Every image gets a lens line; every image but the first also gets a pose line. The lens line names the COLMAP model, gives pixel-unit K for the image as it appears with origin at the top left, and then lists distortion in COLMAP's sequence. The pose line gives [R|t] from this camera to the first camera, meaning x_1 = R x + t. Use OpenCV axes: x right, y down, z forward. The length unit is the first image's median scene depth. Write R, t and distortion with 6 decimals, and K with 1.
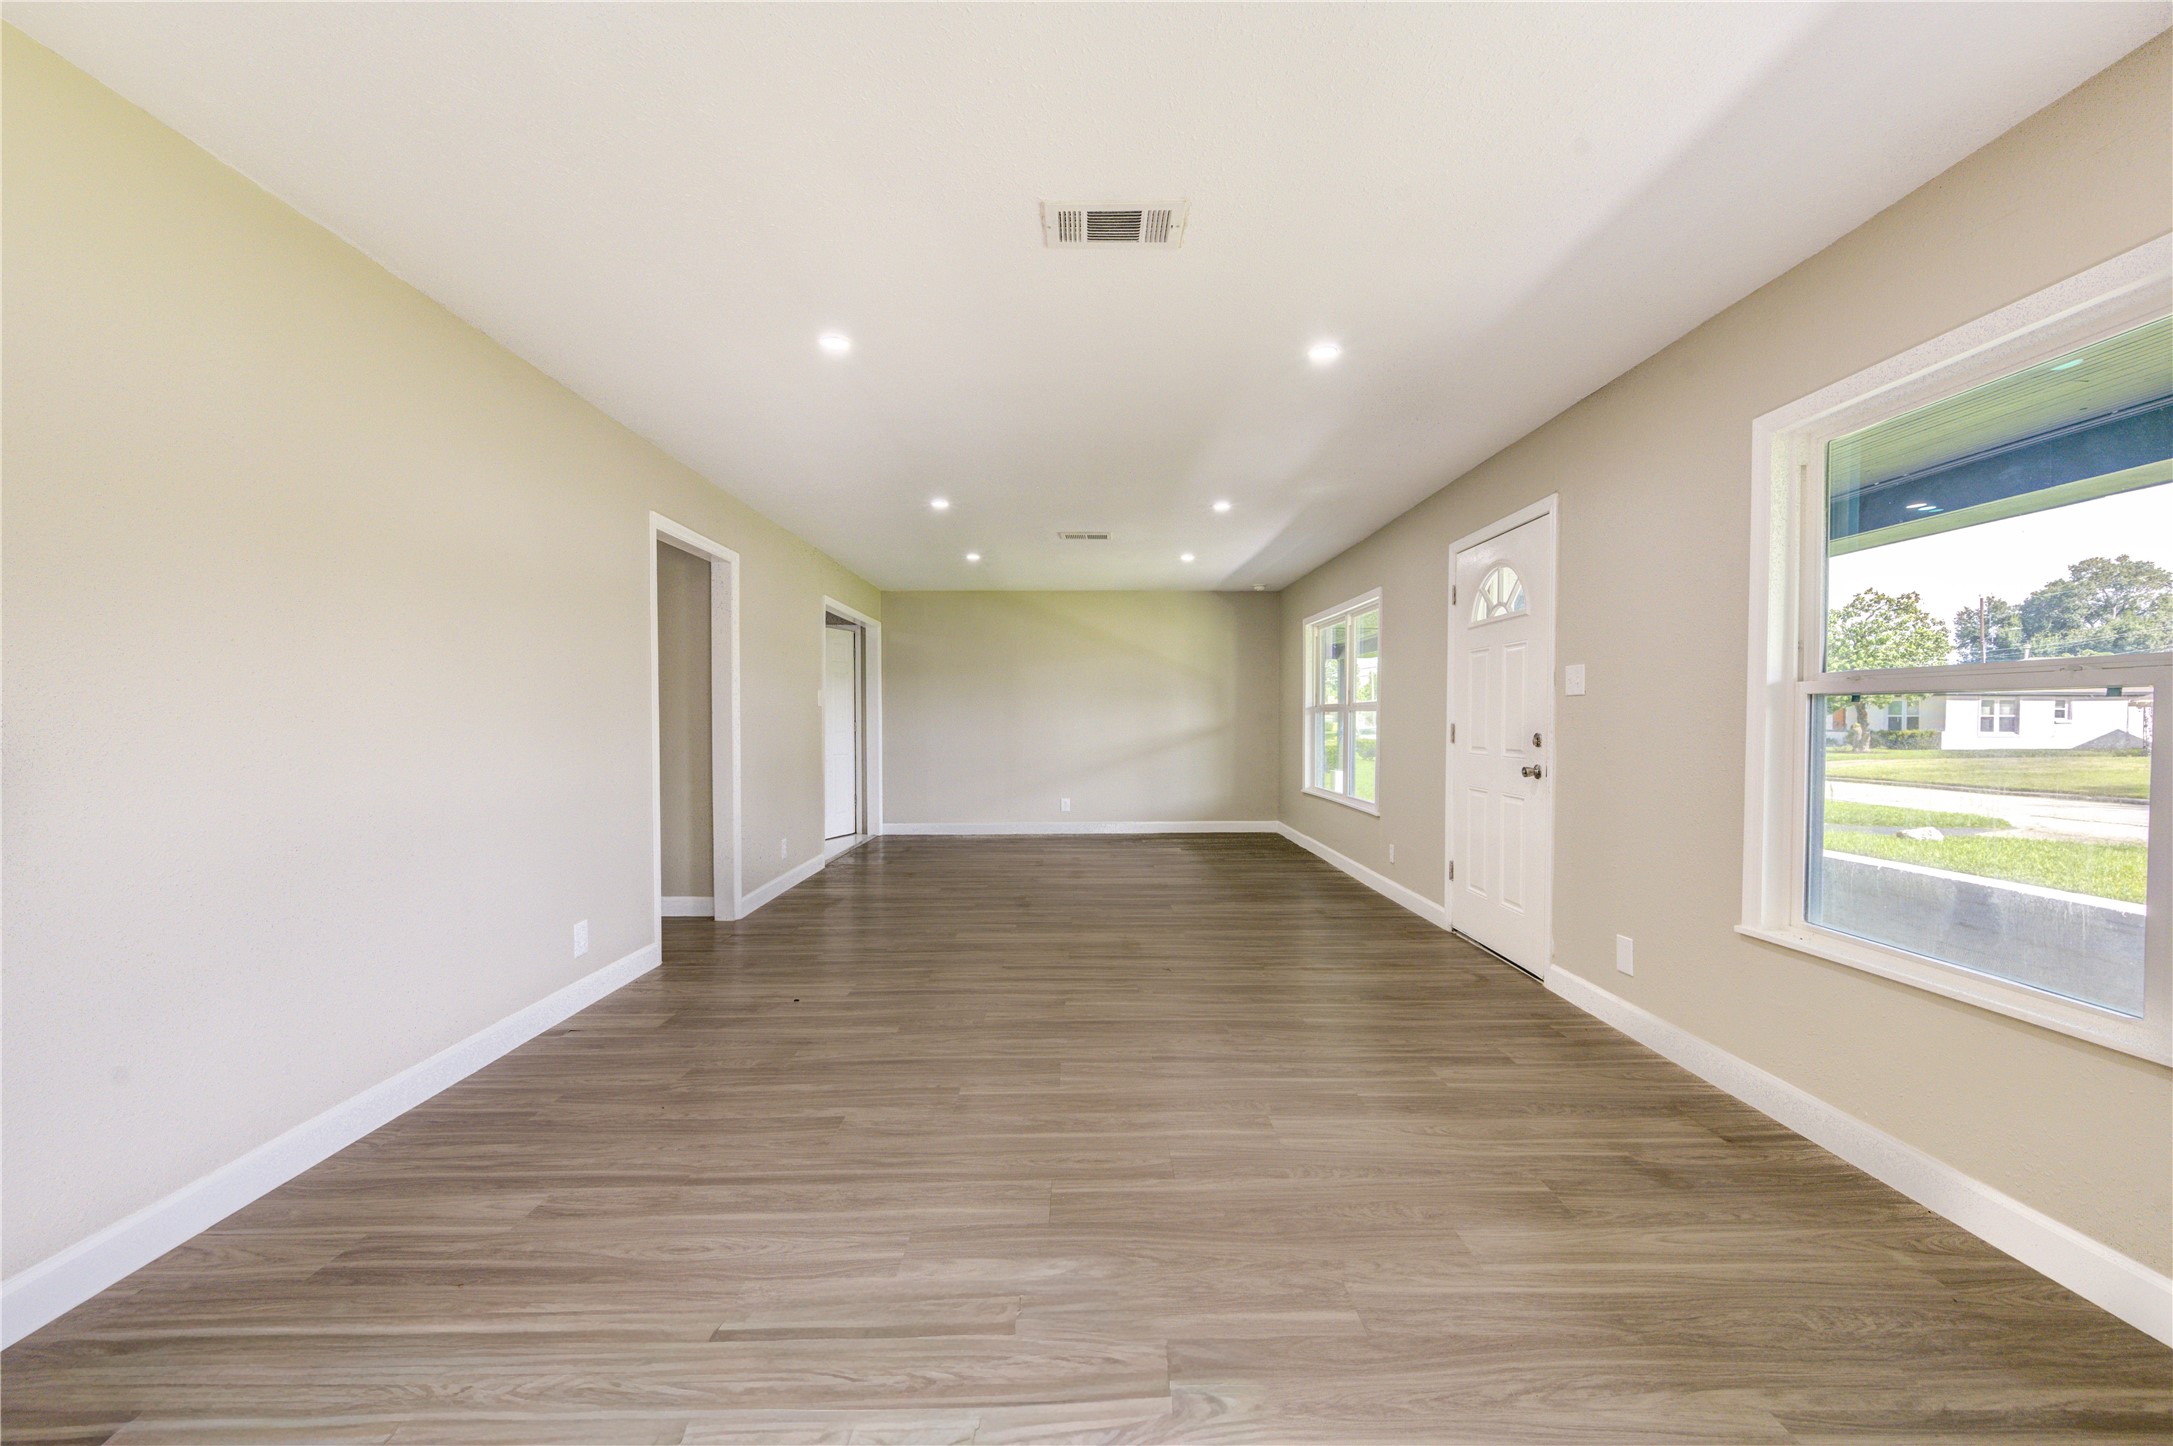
lens RADIAL K [[864.2, 0, 1105.5], [0, 864.2, 732.2], [0, 0, 1]] dist [0.006461, -0.000719]
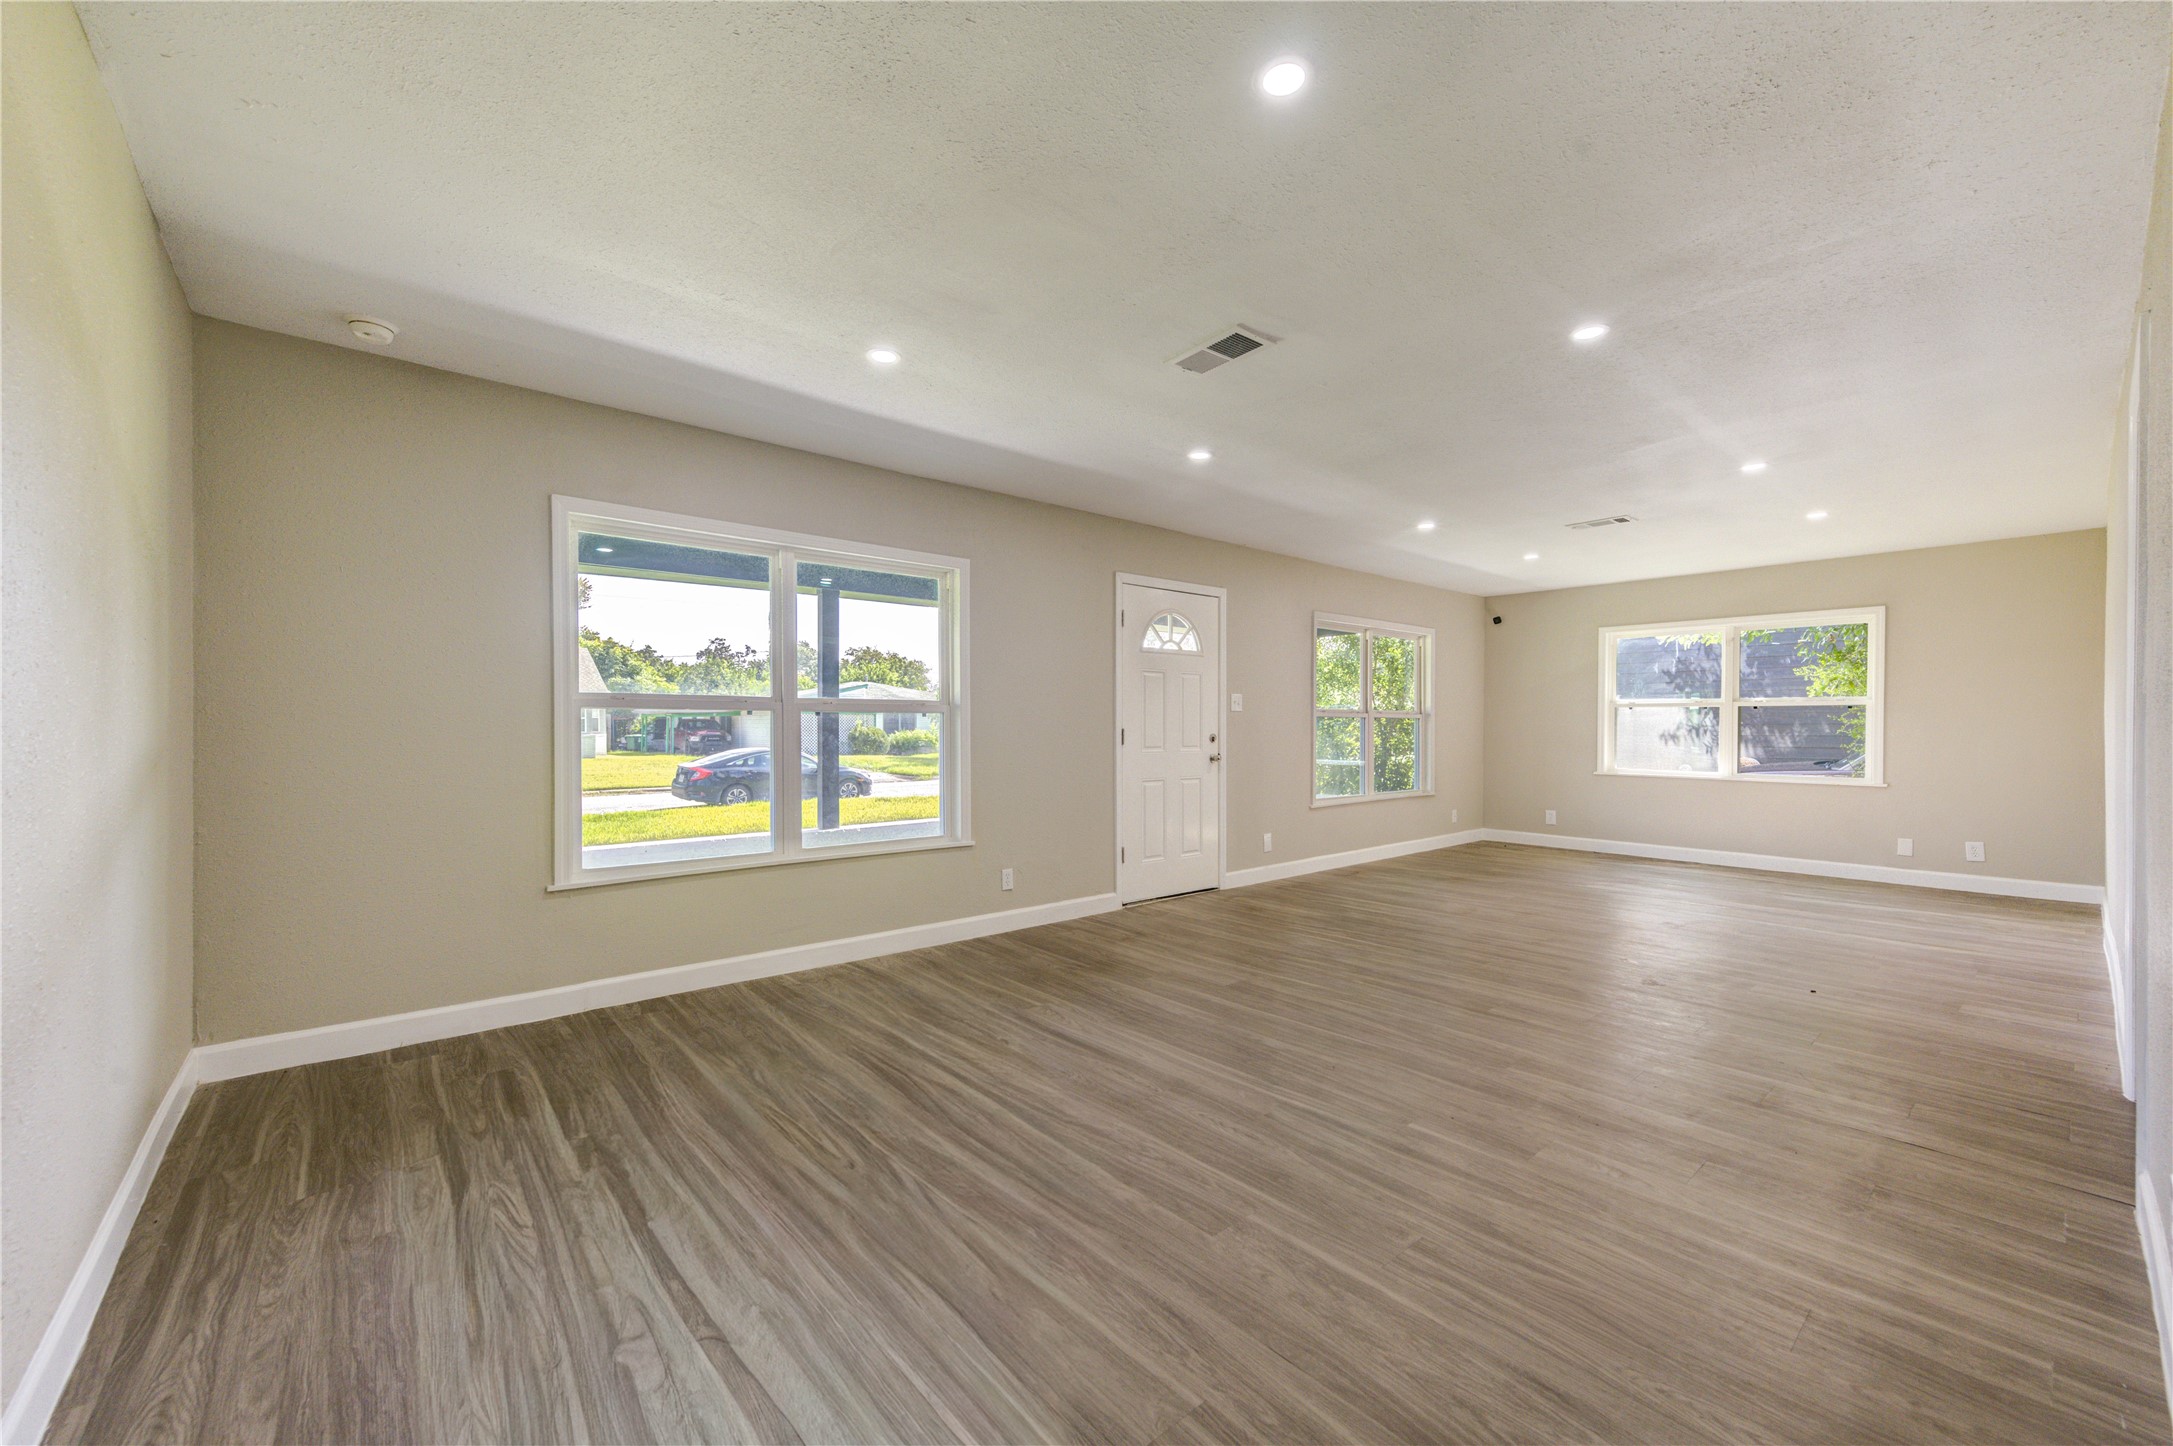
lens RADIAL K [[864.2, 0, 1085.8], [0, 864.2, 729.5], [0, 0, 1]] dist [0.006461, -0.000719]
pose [[-0.634891, 0.001766, 0.772599, -0.719152], [0.017823, 0.999765, 0.012361, -0.036942], [-0.772396, 0.021618, -0.634774, 2.747359]]
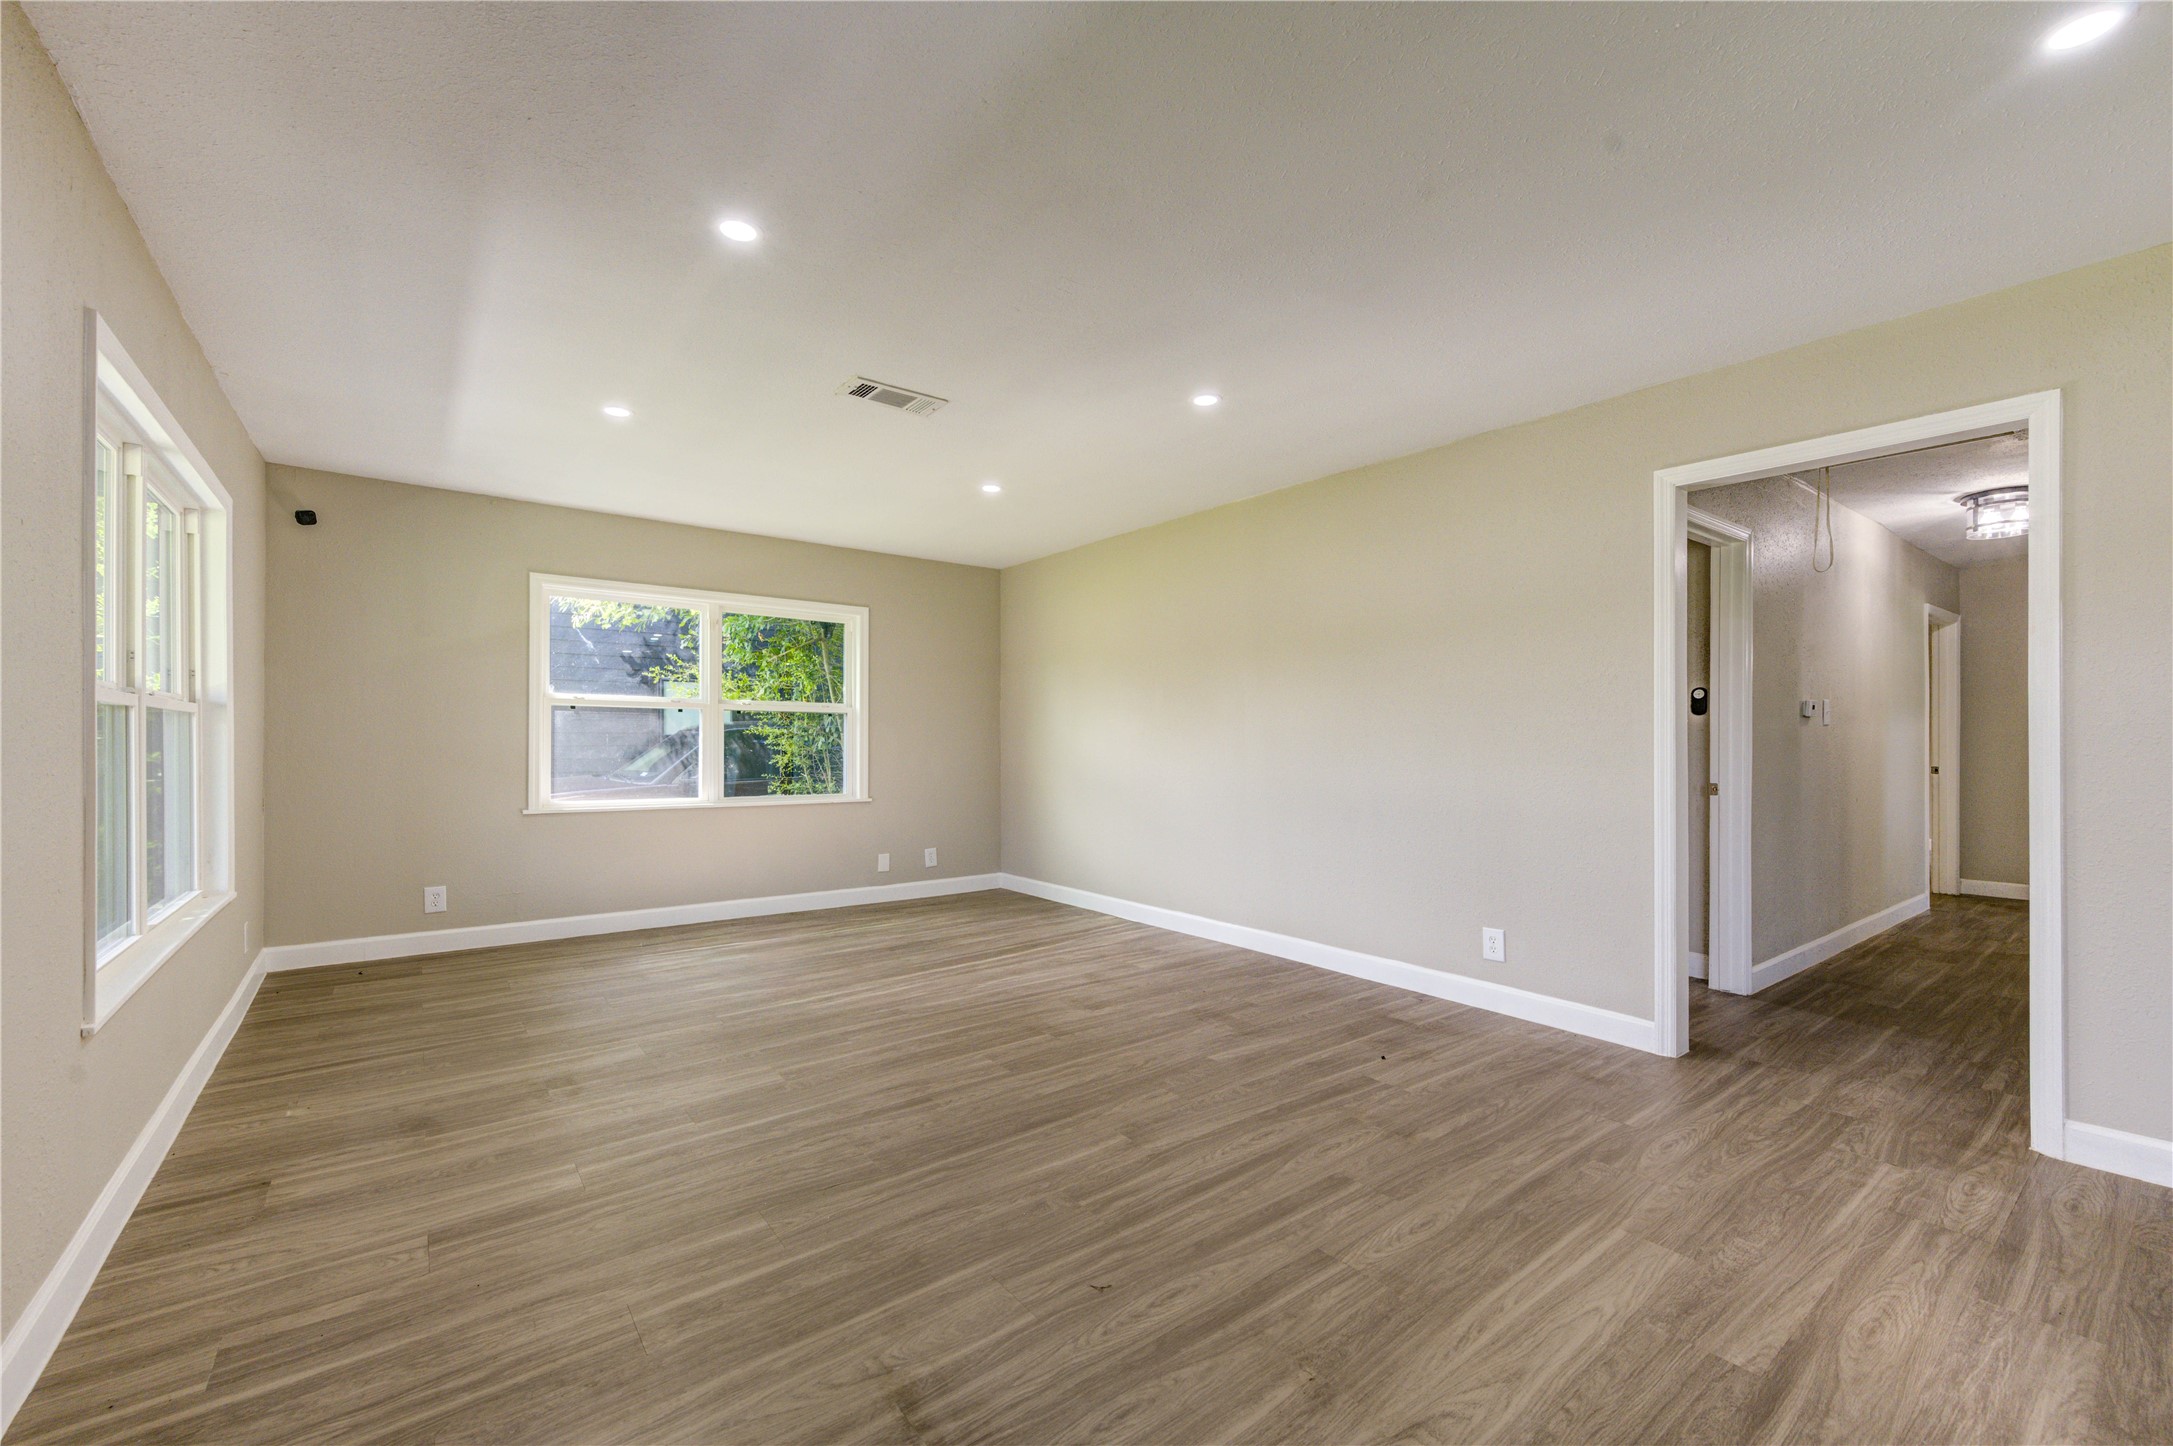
lens RADIAL K [[864.2, 0, 1106.8], [0, 864.2, 730.9], [0, 0, 1]] dist [0.006461, -0.000719]
pose [[-0.795803, -0.004348, -0.605540, 0.450059], [-0.012534, 0.999878, 0.009293, -0.021171], [0.605426, 0.014985, -0.795761, 1.788174]]
